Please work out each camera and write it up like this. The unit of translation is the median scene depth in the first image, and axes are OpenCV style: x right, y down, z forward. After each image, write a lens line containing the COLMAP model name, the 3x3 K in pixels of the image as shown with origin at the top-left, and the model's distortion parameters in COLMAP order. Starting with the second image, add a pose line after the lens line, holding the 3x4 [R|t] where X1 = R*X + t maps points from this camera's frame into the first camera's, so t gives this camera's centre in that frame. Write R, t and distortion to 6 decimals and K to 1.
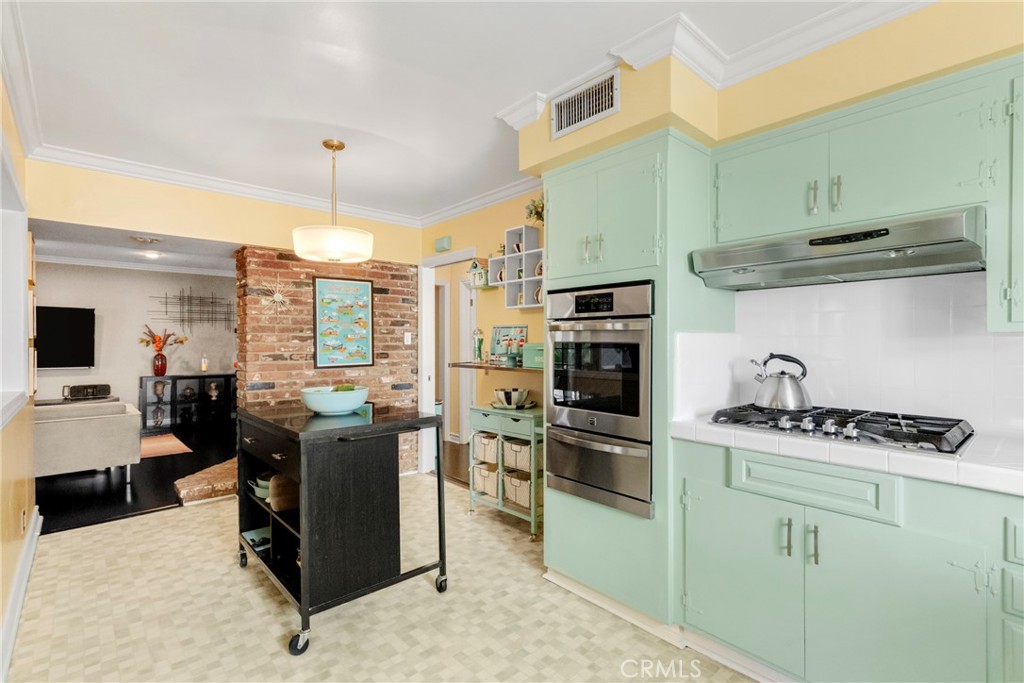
lens RADIAL K [[448.2, 0, 512.0], [0, 448.2, 341.5], [0, 0, 1]] dist [0.001061, 0.000323]
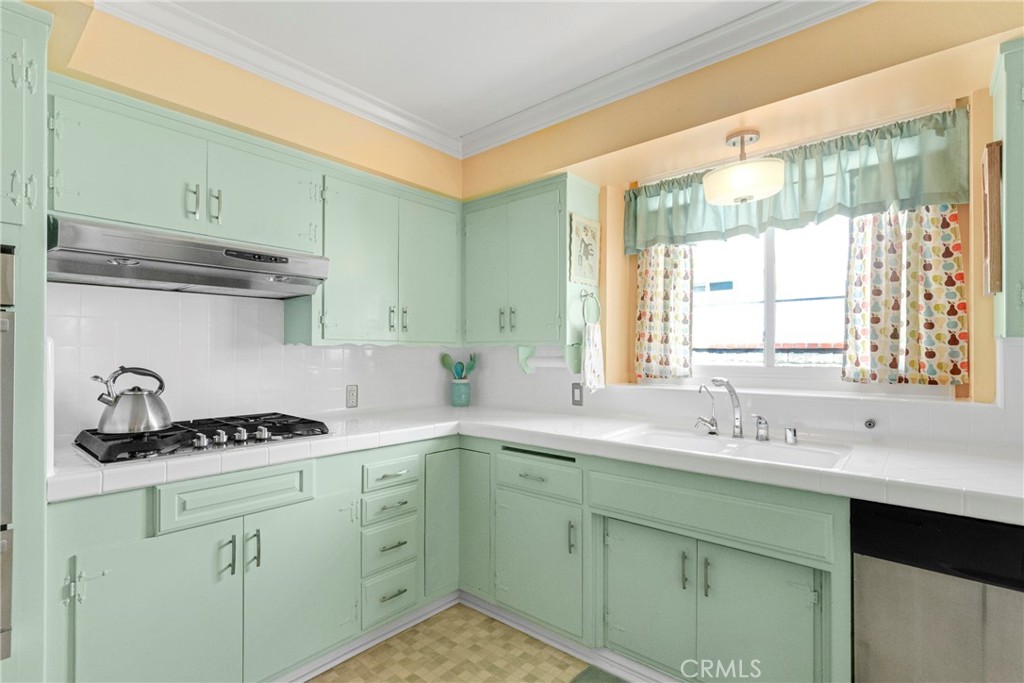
lens RADIAL K [[480.8, 0, 517.5], [0, 480.8, 339.9], [0, 0, 1]] dist [0.000650, 0.000302]
pose [[-0.107801, 0.023728, 0.993889, -0.446226], [-0.003276, 0.999701, -0.024222, -0.003810], [-0.994167, -0.005867, -0.107691, 0.459972]]
